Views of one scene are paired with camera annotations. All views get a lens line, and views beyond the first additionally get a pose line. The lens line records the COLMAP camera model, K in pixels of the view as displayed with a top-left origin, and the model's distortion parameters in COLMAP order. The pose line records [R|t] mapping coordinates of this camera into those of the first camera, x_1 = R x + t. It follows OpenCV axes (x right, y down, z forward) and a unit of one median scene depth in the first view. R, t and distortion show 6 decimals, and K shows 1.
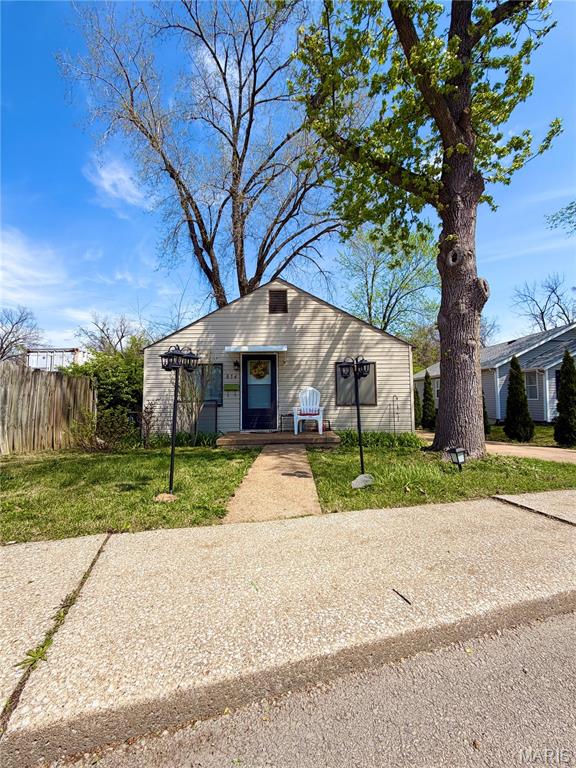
lens RADIAL K [[307.1, 0, 288.5], [0, 307.1, 382.1], [0, 0, 1]] dist [-0.000485, 0.000011]
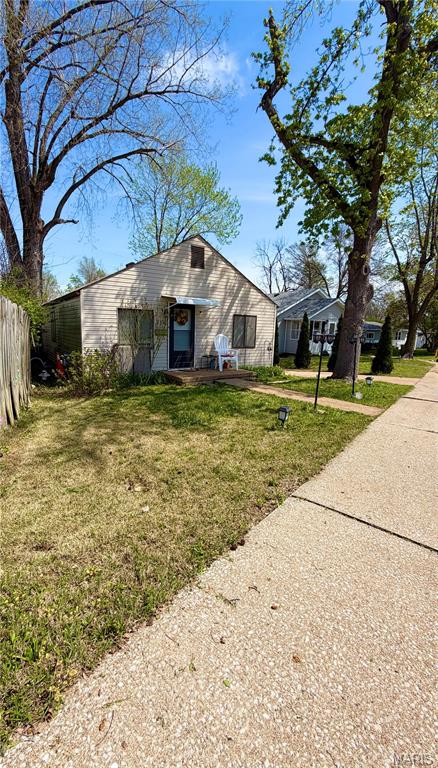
lens RADIAL K [[291.7, 0, 217.2], [0, 291.7, 384.8], [0, 0, 1]] dist [0.001469, -0.000009]
pose [[0.855456, -0.063509, 0.513967, -0.561312], [-0.060233, 0.973515, 0.220546, -0.043783], [-0.514361, -0.219625, 0.828974, -0.045979]]
